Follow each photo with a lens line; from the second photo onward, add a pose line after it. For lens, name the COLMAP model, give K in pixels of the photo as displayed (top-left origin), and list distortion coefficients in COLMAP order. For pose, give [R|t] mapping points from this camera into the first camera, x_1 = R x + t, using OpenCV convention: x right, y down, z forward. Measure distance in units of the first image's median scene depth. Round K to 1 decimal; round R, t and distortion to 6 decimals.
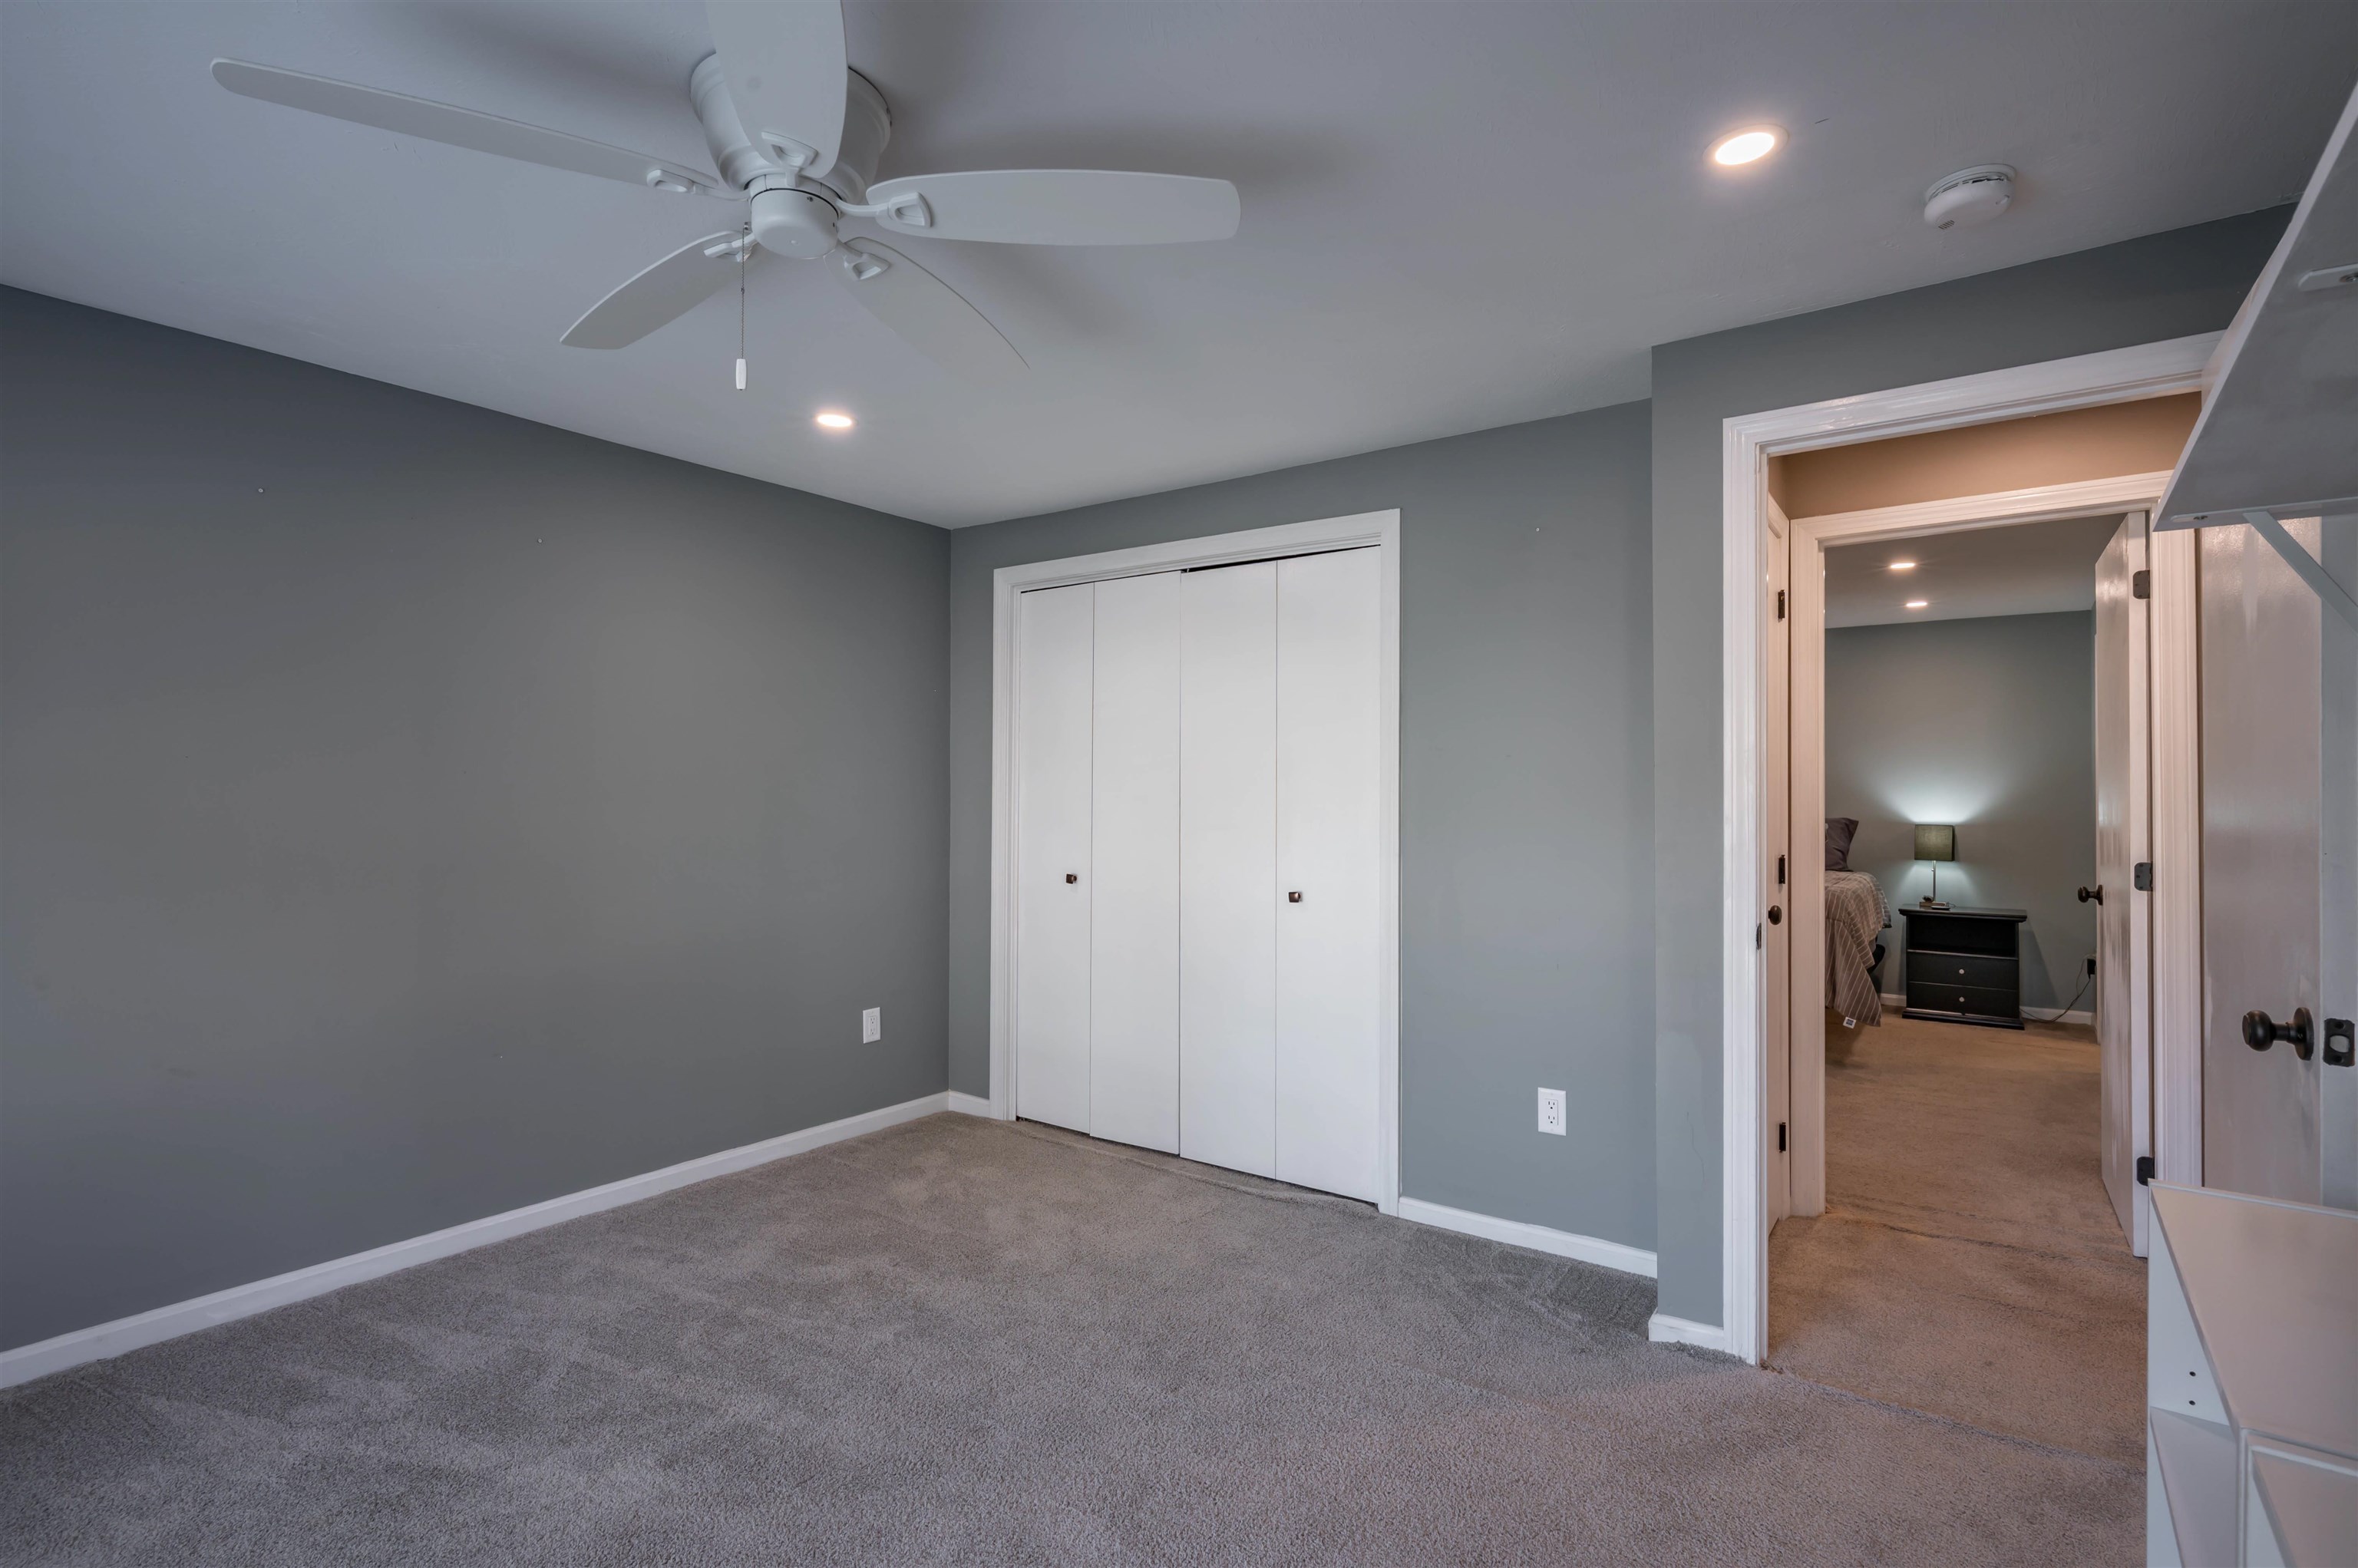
lens RADIAL K [[1155.5, 0, 1186.9], [0, 1155.5, 771.8], [0, 0, 1]] dist [-0.003921, 0.002586]
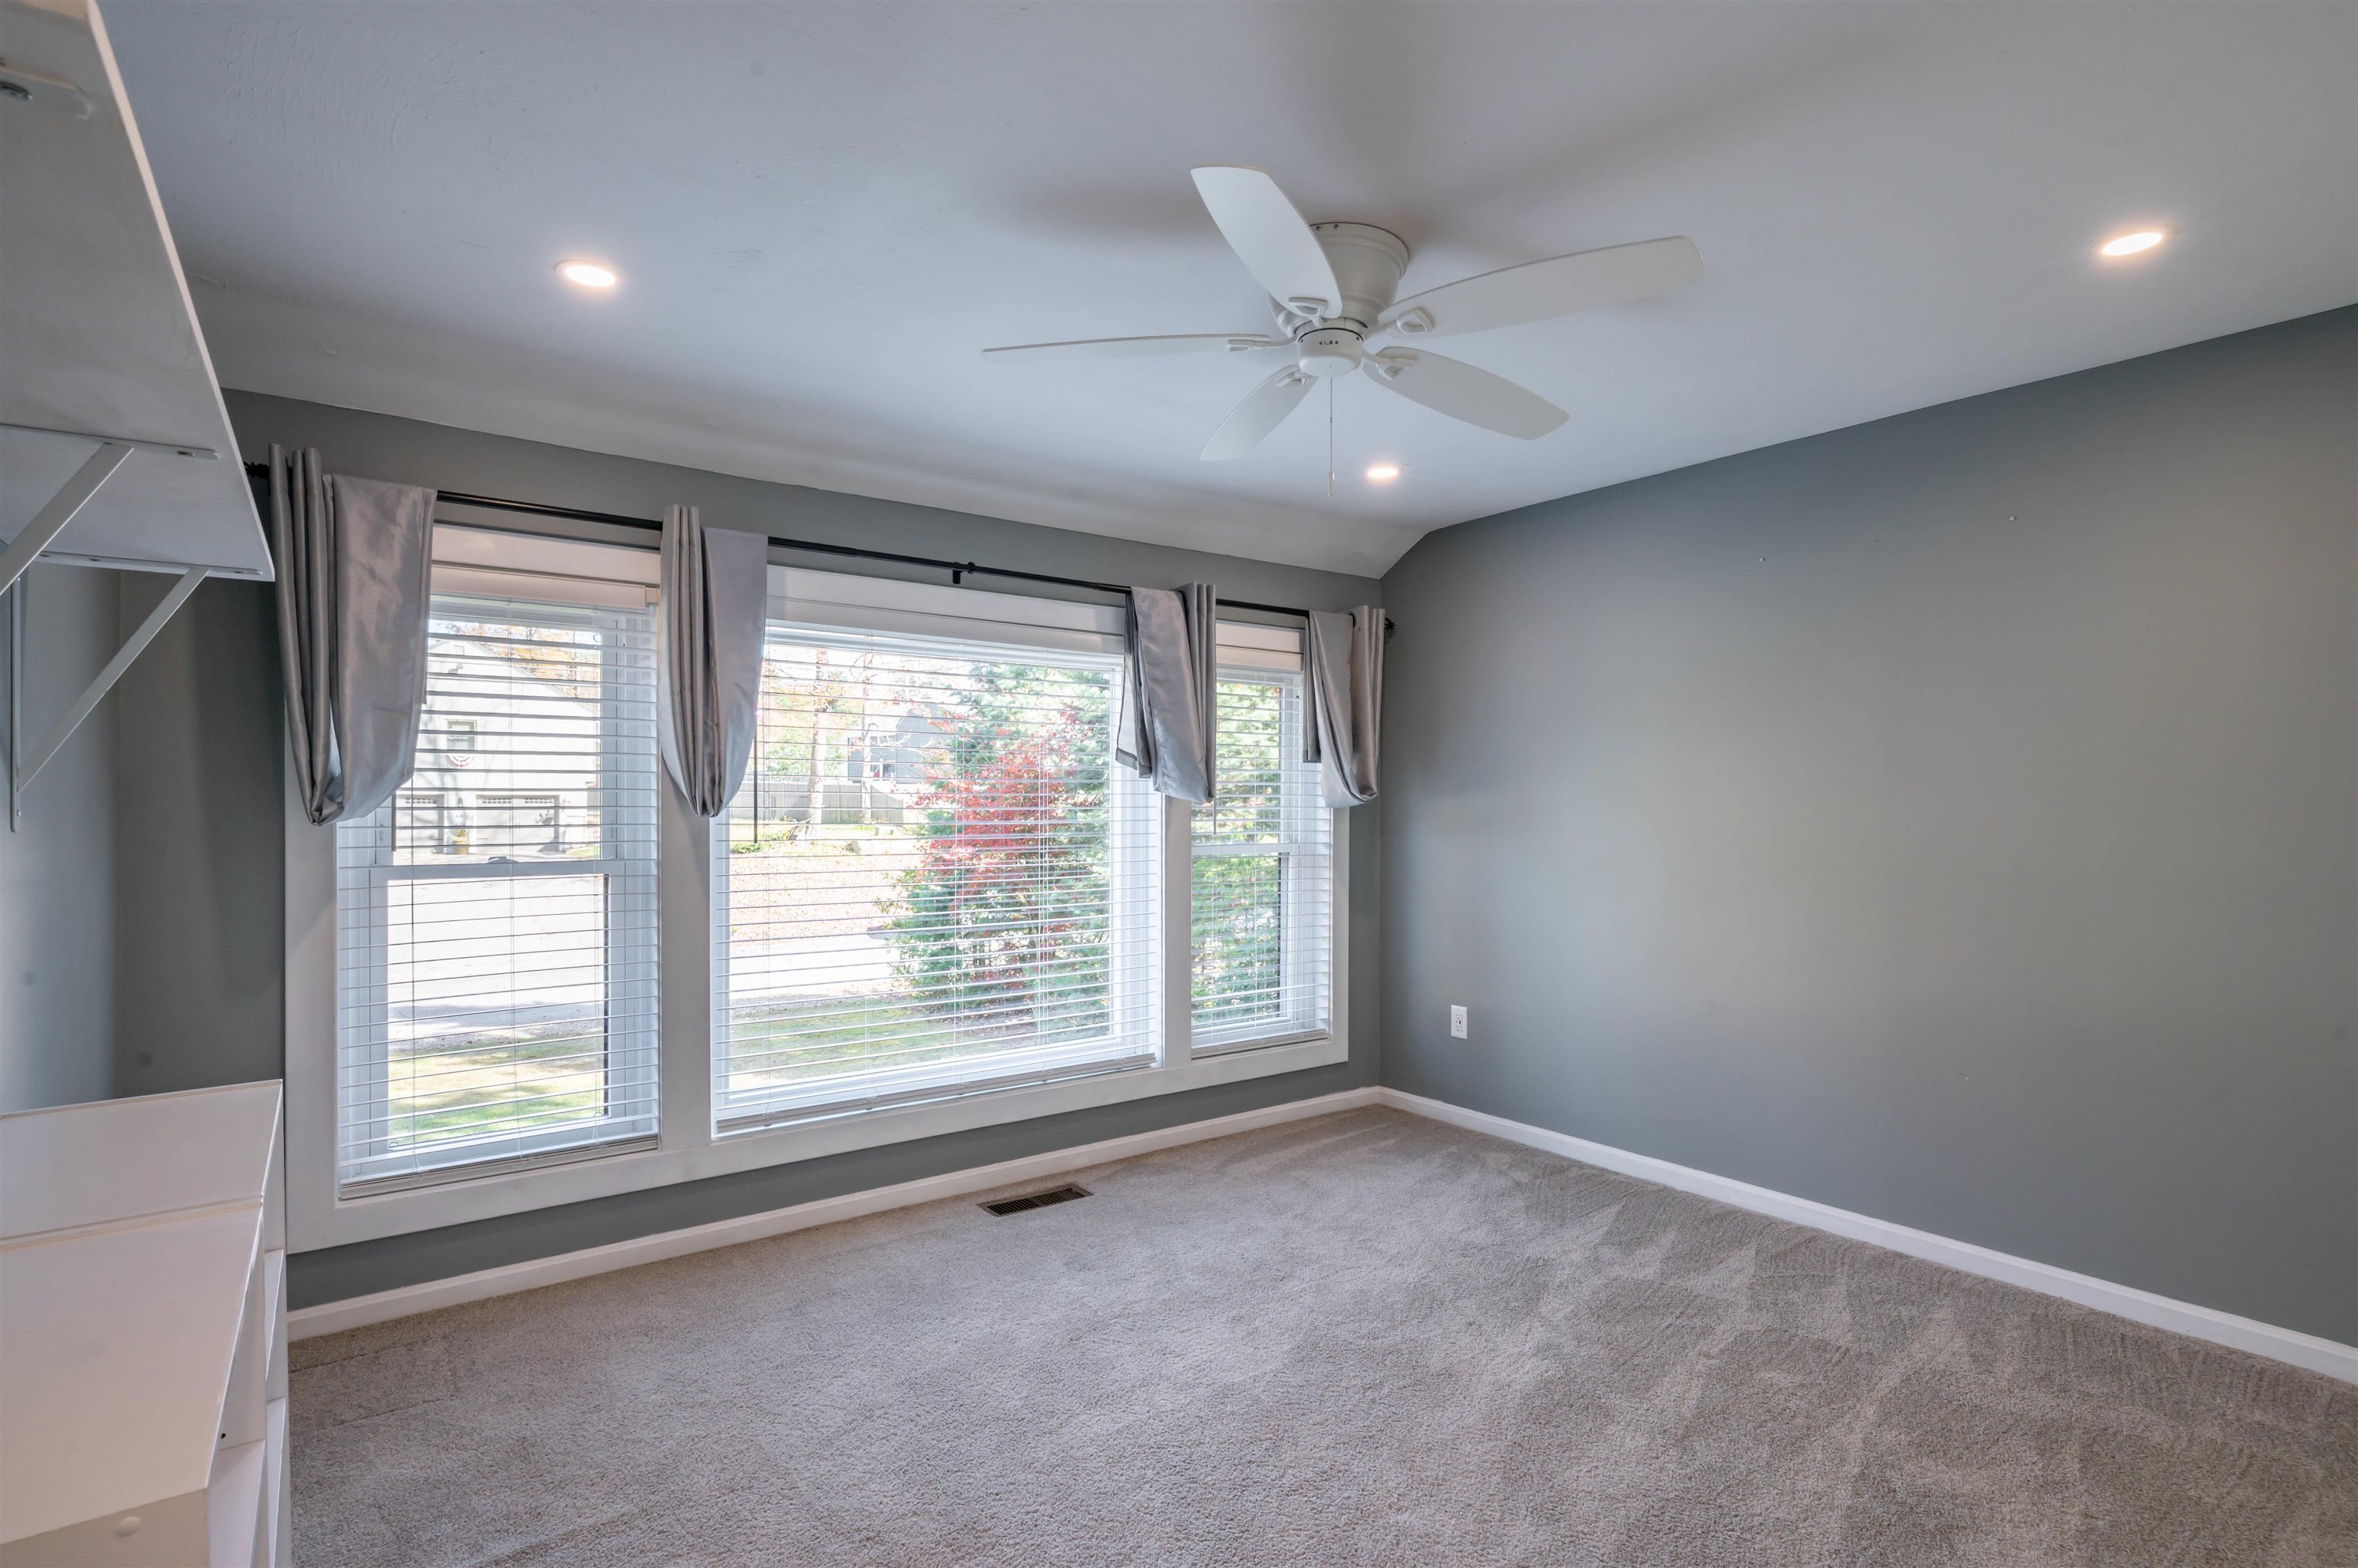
lens RADIAL K [[1155.5, 0, 1195.1], [0, 1155.5, 818.9], [0, 0, 1]] dist [-0.003921, 0.002586]
pose [[-0.293453, 0.021399, -0.955734, 0.588775], [0.016775, 0.999711, 0.017233, 0.000942], [0.955826, -0.010976, -0.293728, 0.775574]]
